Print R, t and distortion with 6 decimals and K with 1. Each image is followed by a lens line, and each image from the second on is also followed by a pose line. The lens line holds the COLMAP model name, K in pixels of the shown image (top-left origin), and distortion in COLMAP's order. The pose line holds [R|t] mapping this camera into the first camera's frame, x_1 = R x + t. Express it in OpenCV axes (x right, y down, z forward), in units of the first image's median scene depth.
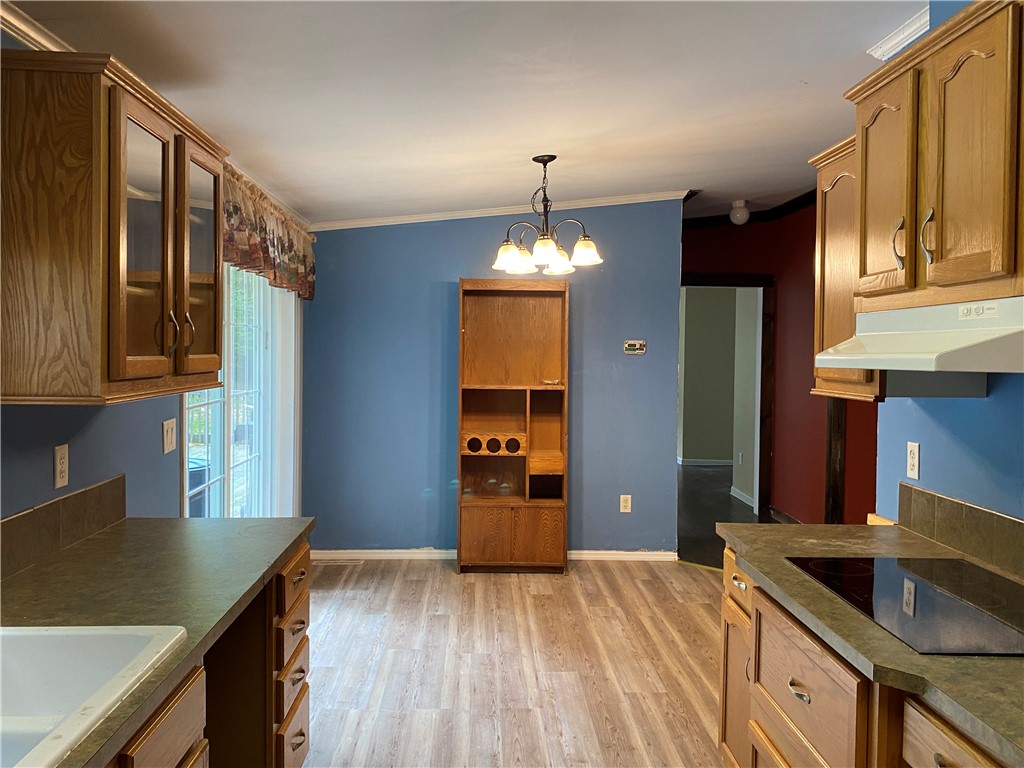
lens RADIAL K [[852.1, 0, 511.5], [0, 852.1, 373.5], [0, 0, 1]] dist [0.057299, -0.098315]
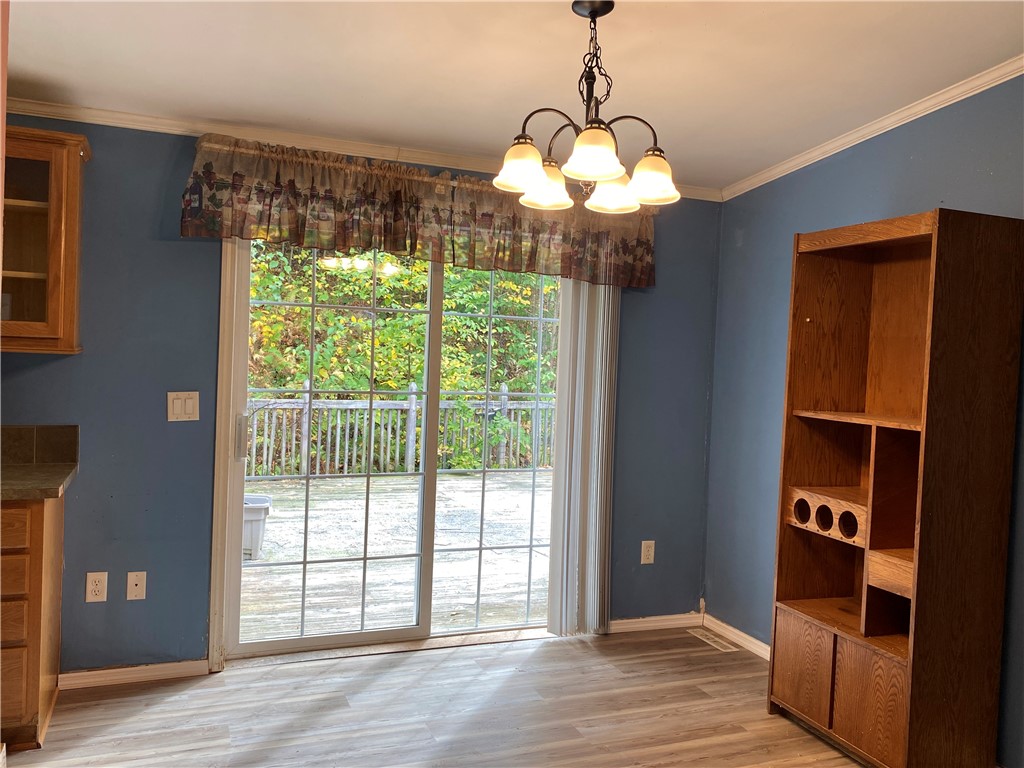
lens RADIAL K [[852.1, 0, 514.7], [0, 852.1, 389.6], [0, 0, 1]] dist [0.057299, -0.098315]
pose [[0.338749, 0.044098, -0.939843, 0.451130], [-0.068366, 0.997414, 0.022158, -0.000793], [0.938390, 0.056747, 0.340888, 0.600828]]
